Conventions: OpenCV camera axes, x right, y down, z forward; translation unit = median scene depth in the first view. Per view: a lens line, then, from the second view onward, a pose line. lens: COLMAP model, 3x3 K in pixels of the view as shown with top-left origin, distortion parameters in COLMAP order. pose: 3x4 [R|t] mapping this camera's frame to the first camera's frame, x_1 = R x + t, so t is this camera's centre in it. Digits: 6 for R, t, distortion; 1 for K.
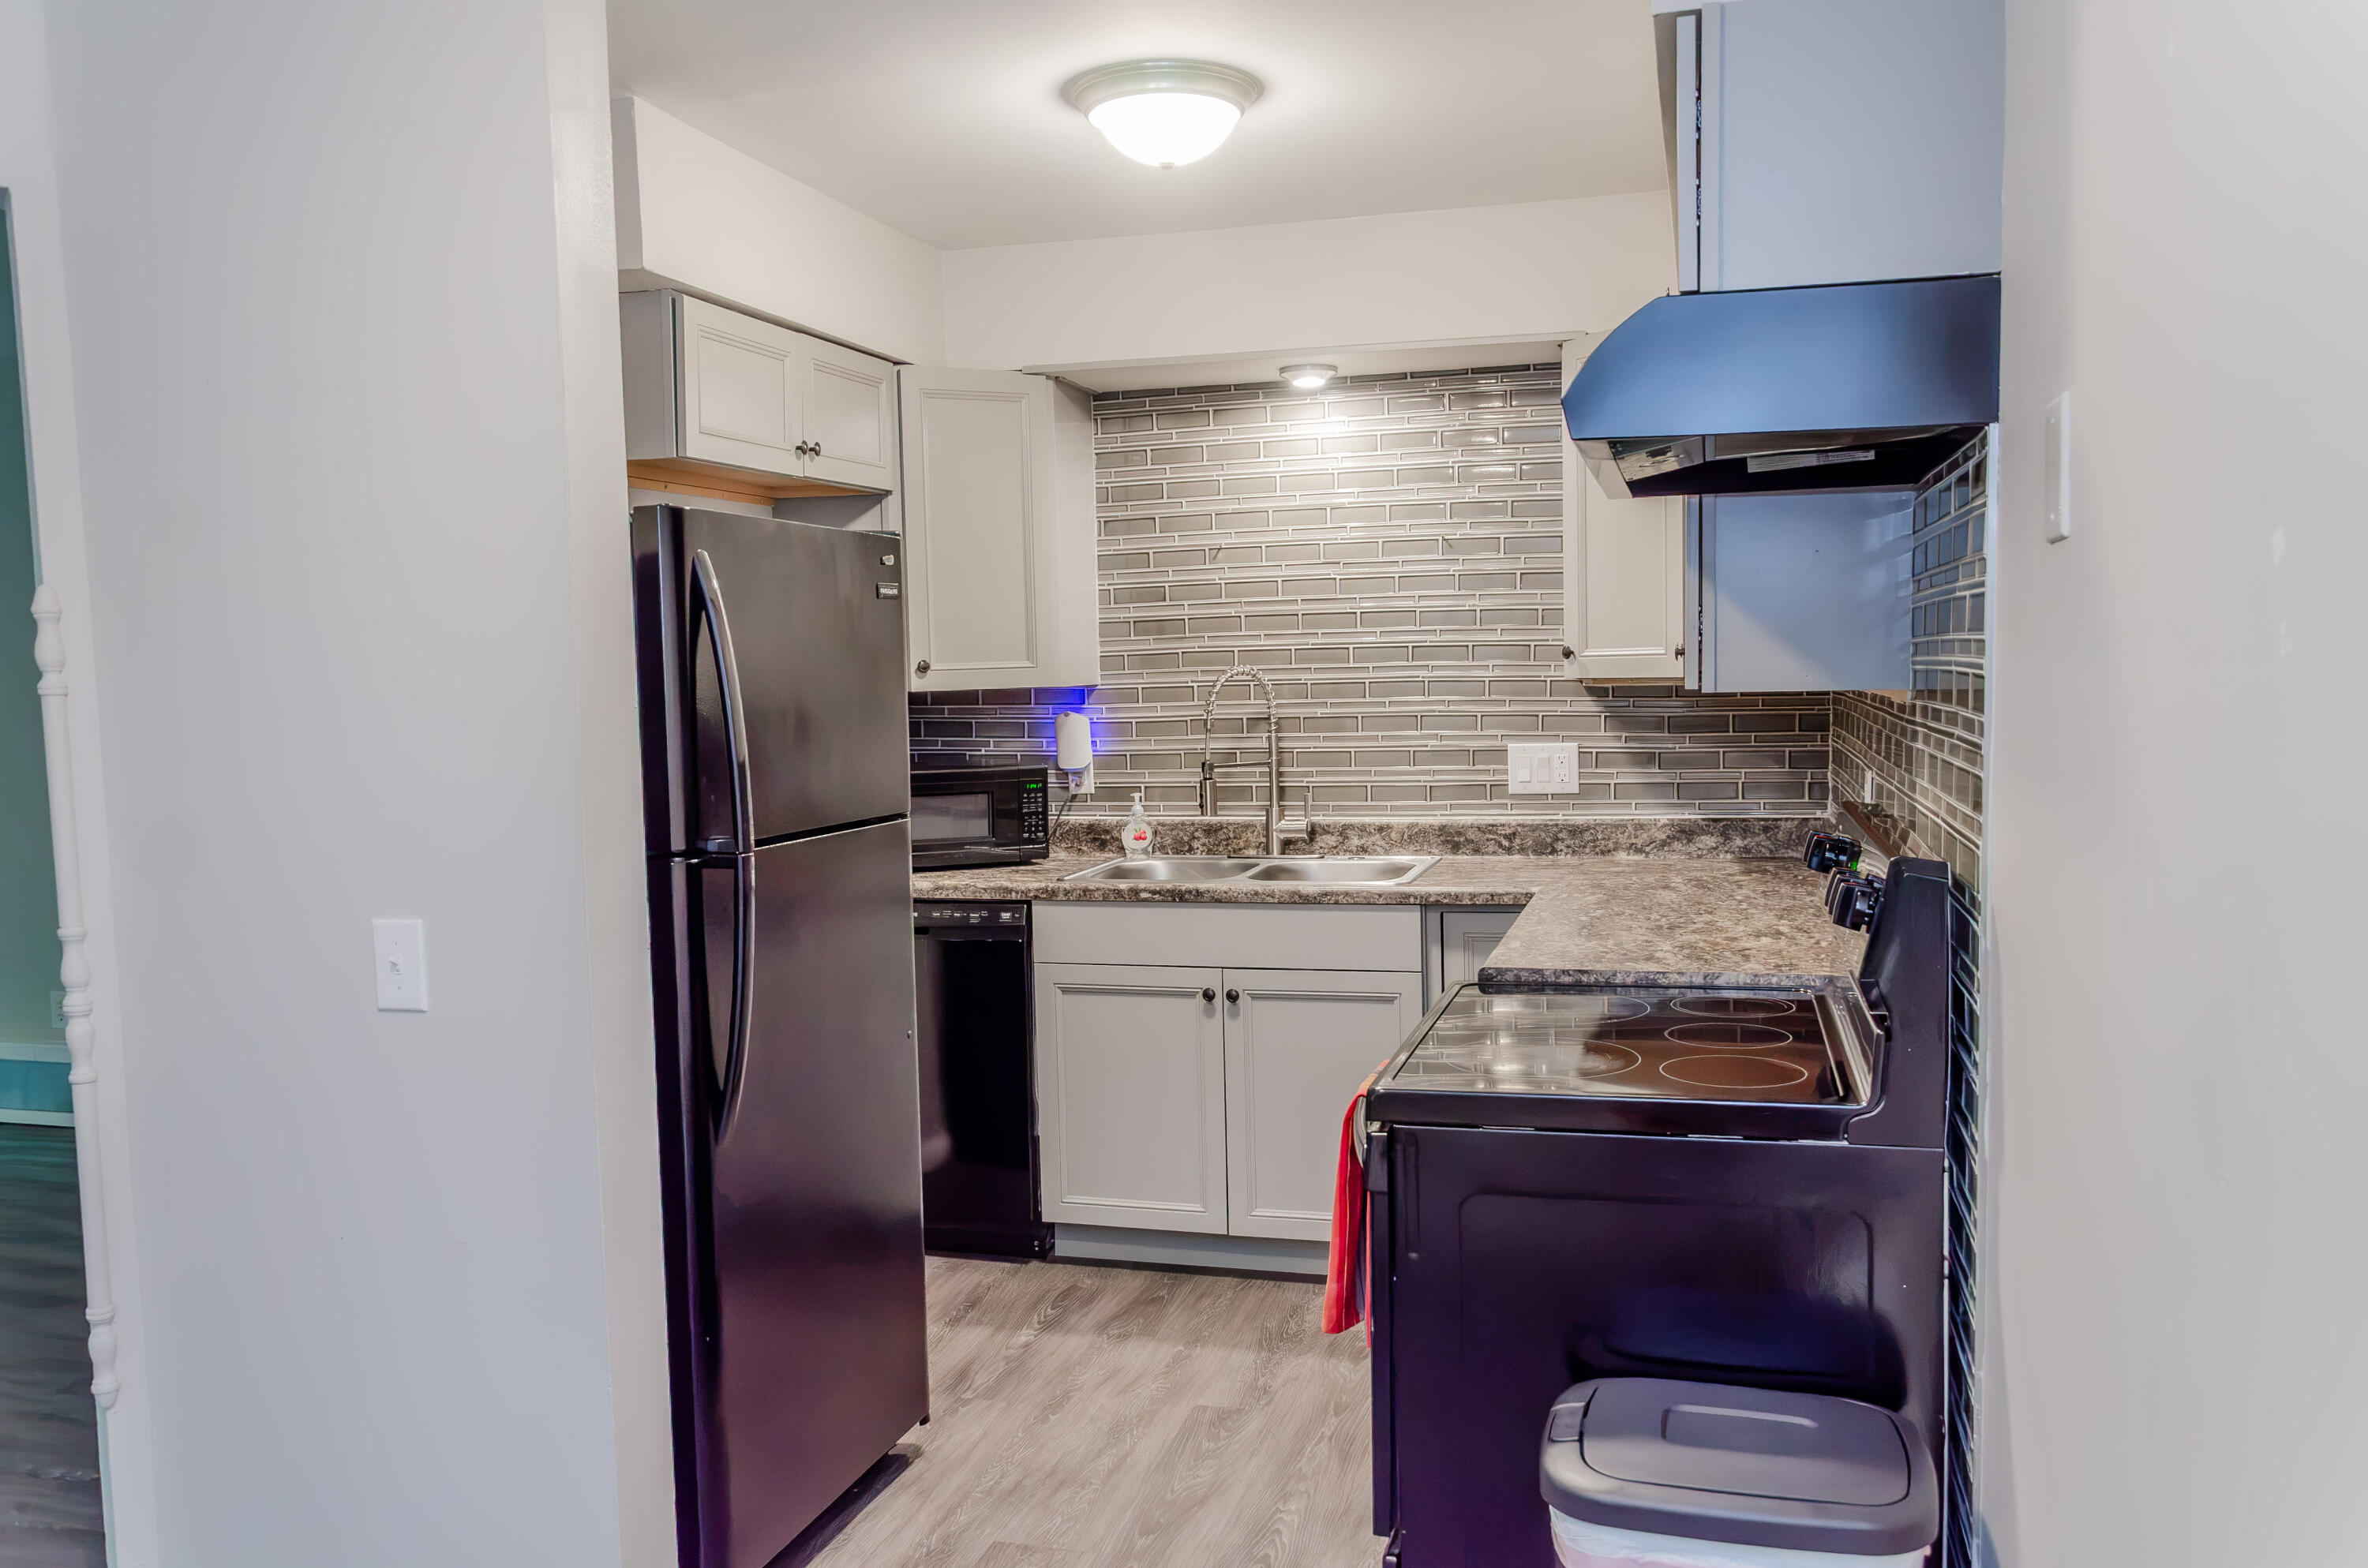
lens RADIAL K [[1798.6, 0, 1184.0], [0, 1798.6, 784.0], [0, 0, 1]] dist [-0.031269, 0.001424]
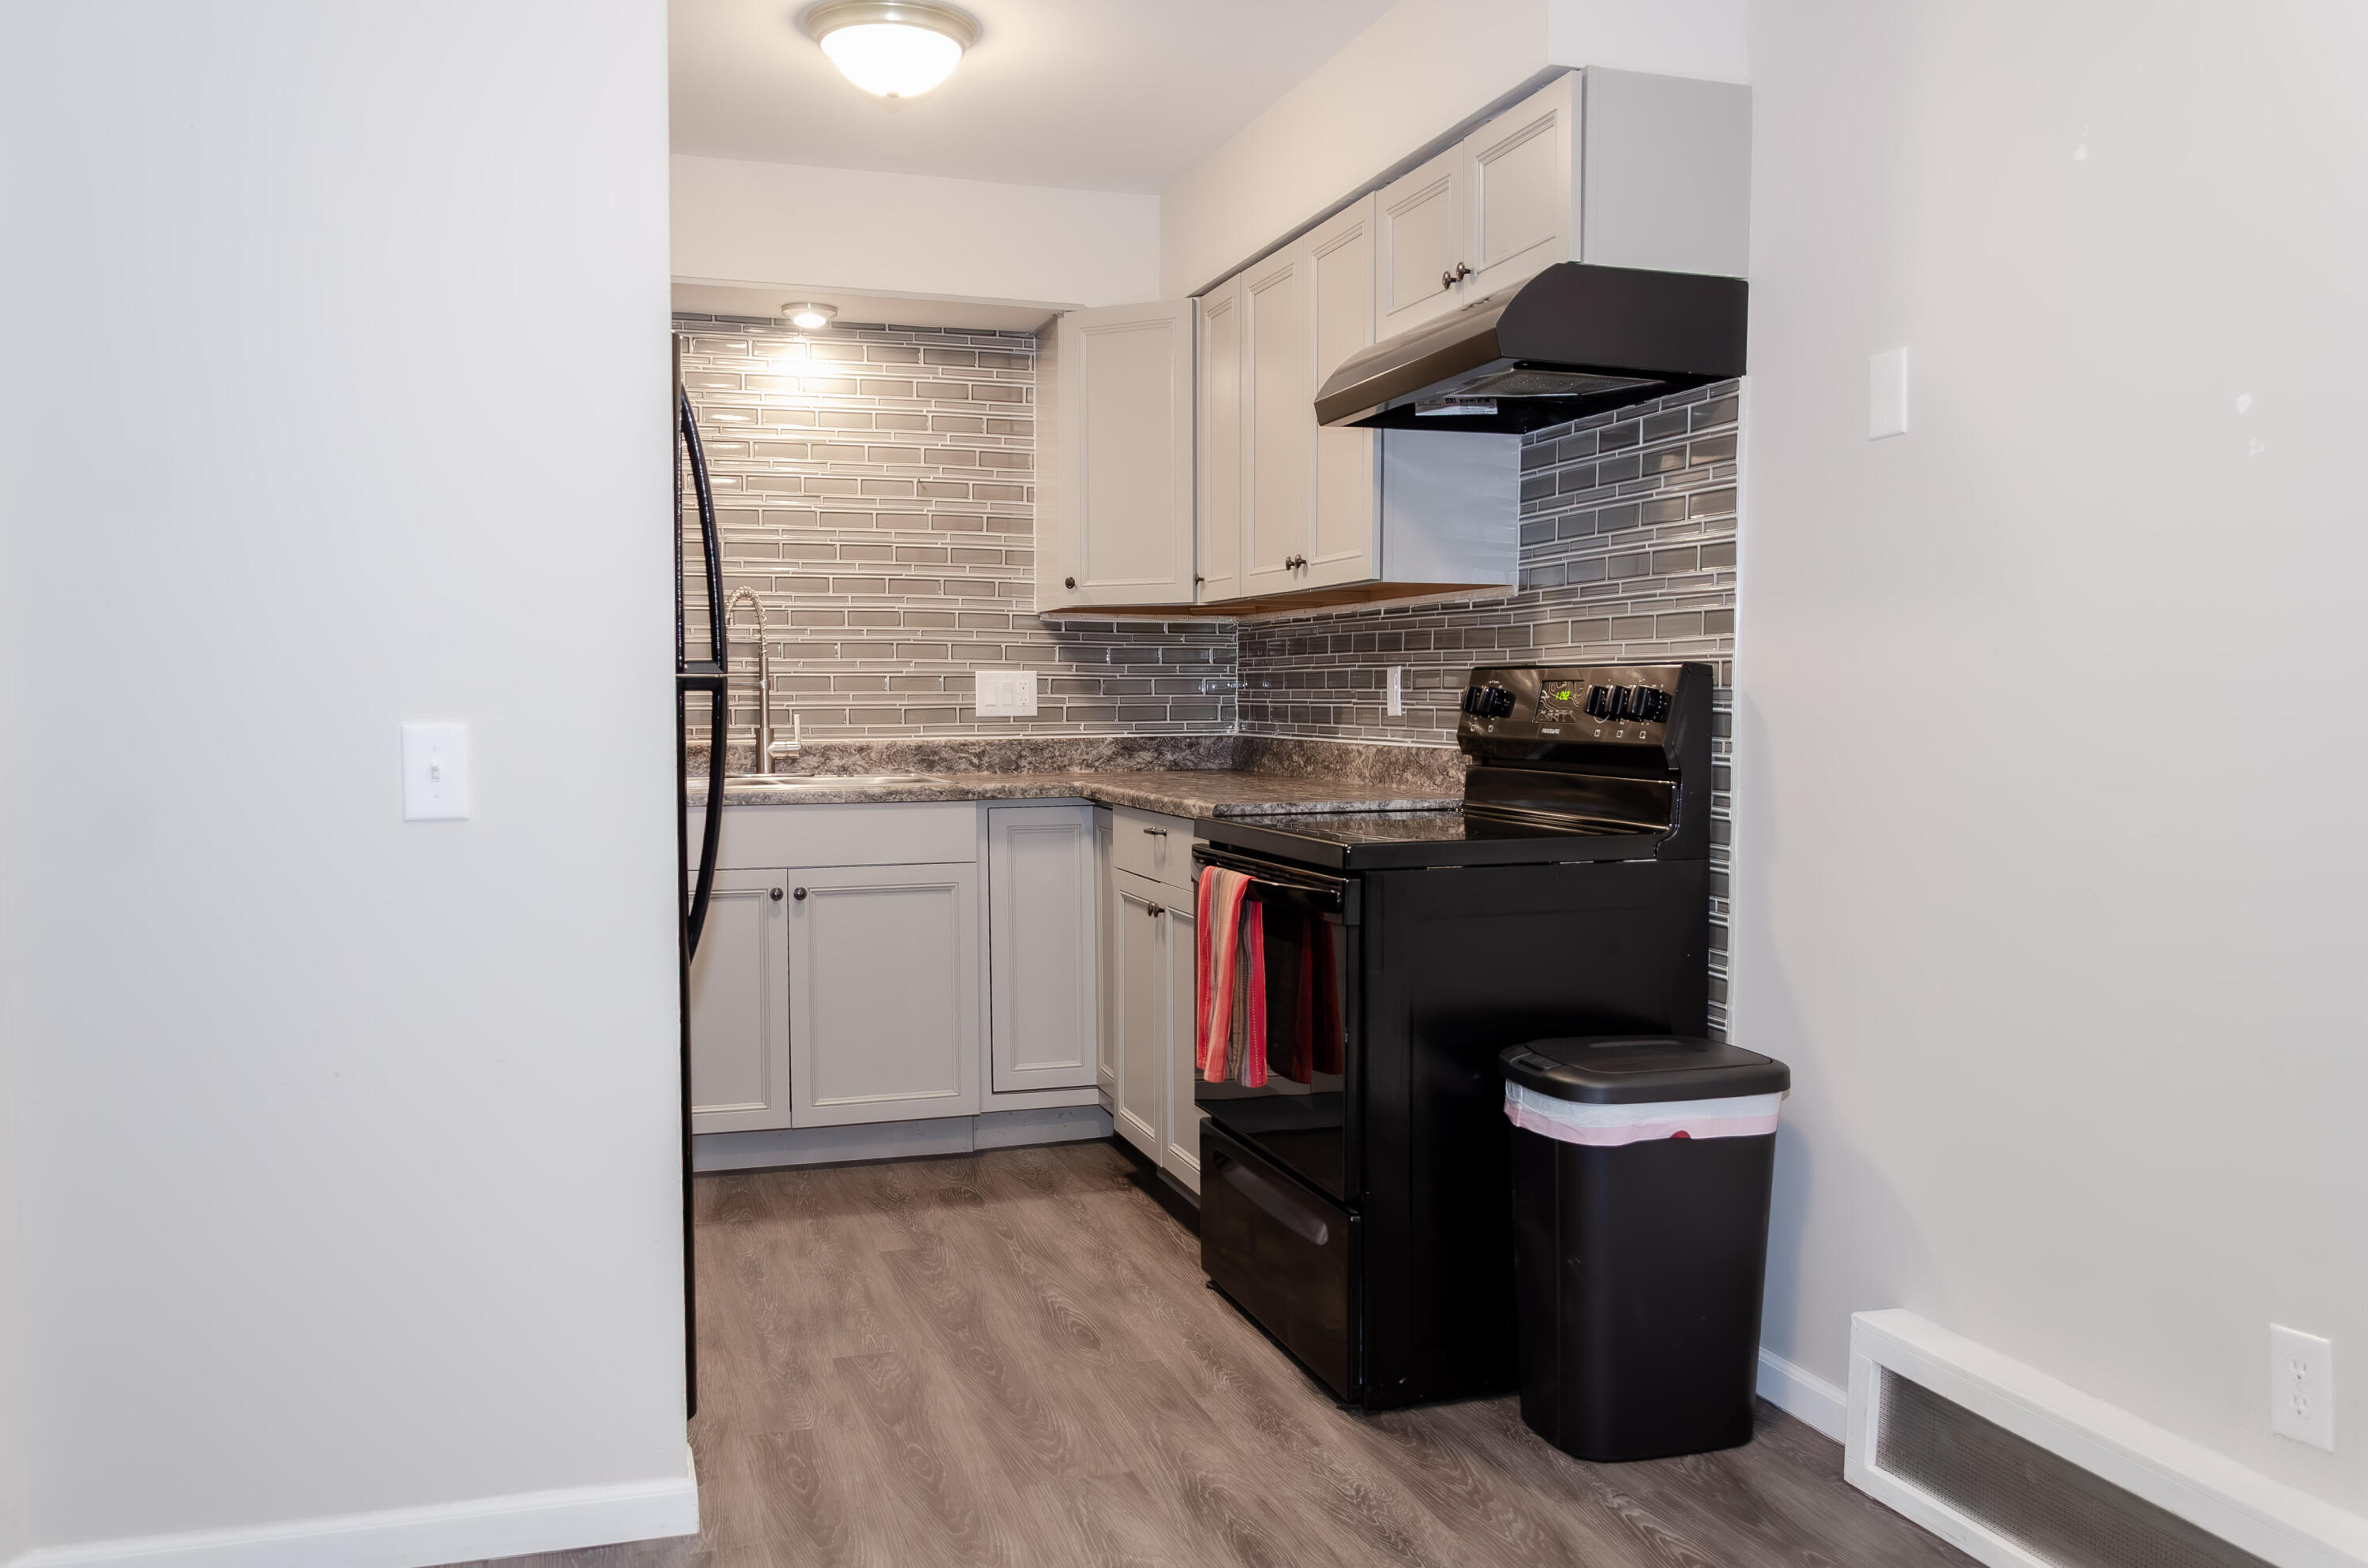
lens RADIAL K [[1874.4, 0, 1184.0], [0, 1874.4, 784.0], [0, 0, 1]] dist [-0.030313, 0.012155]
pose [[0.828527, -0.004620, 0.559931, -0.364116], [0.019912, 0.999577, -0.021216, 0.075136], [-0.559595, 0.028728, 0.828268, -0.022879]]
